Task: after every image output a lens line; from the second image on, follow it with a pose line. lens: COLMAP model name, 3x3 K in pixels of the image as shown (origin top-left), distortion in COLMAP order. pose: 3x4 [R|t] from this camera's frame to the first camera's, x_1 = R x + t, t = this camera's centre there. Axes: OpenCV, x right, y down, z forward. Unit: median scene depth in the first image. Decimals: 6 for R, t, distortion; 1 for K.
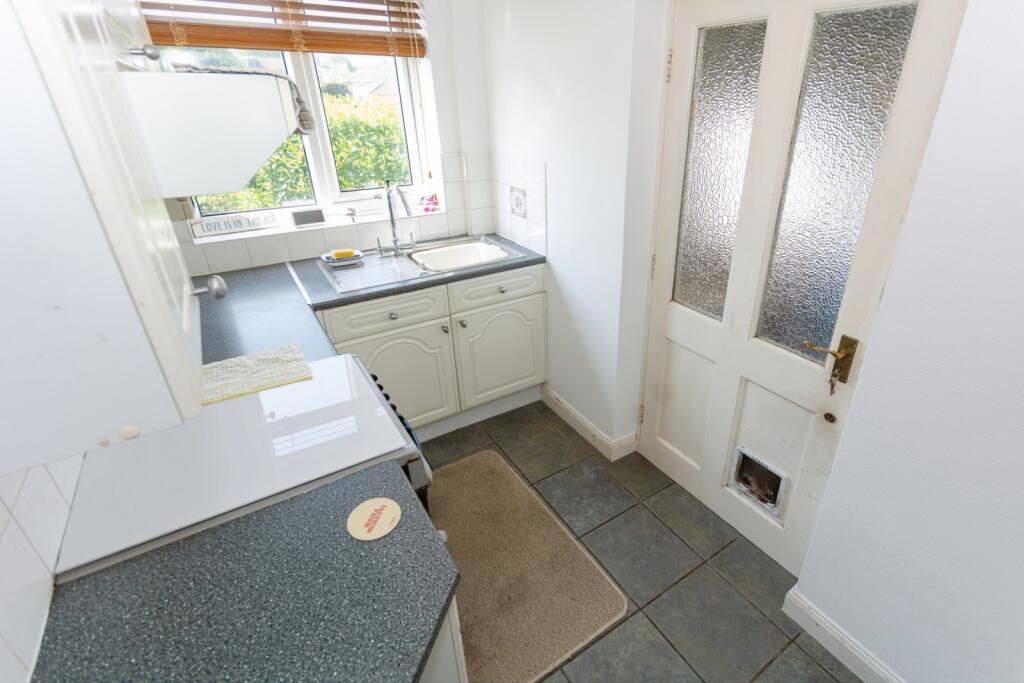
lens RADIAL K [[473.1, 0, 512.8], [0, 473.1, 298.7], [0, 0, 1]] dist [0.000595, 0.000095]
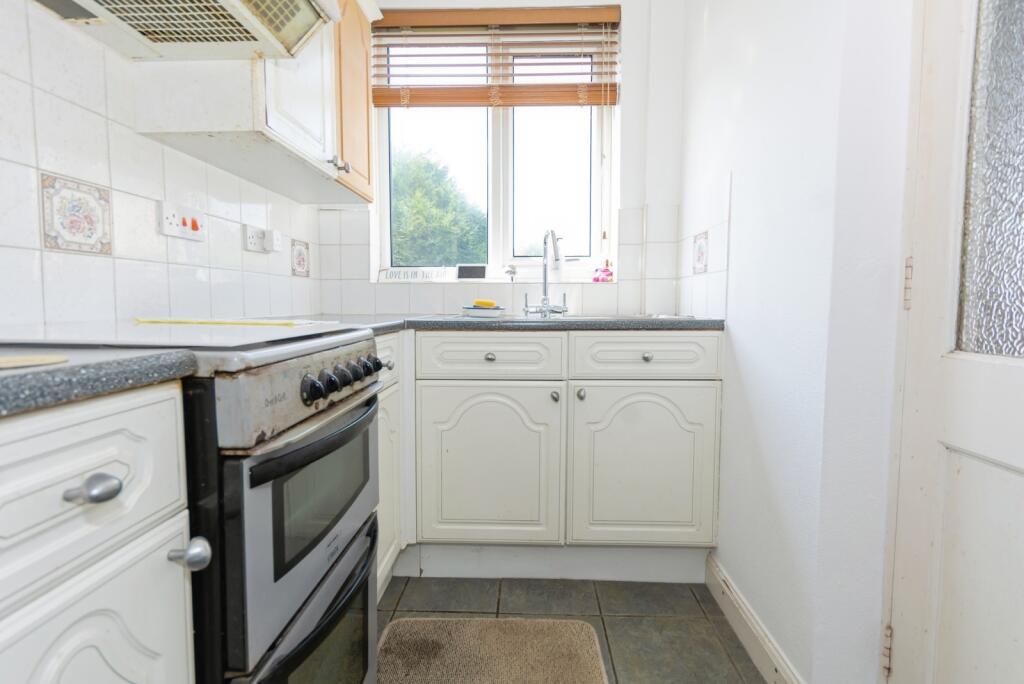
lens RADIAL K [[481.7, 0, 516.6], [0, 481.7, 317.7], [0, 0, 1]] dist [-0.000779, 0.000128]
pose [[0.844790, 0.095510, -0.526505, 0.164458], [-0.278342, 0.918783, -0.279936, 0.161178], [0.457007, 0.383036, 0.802763, 0.320919]]
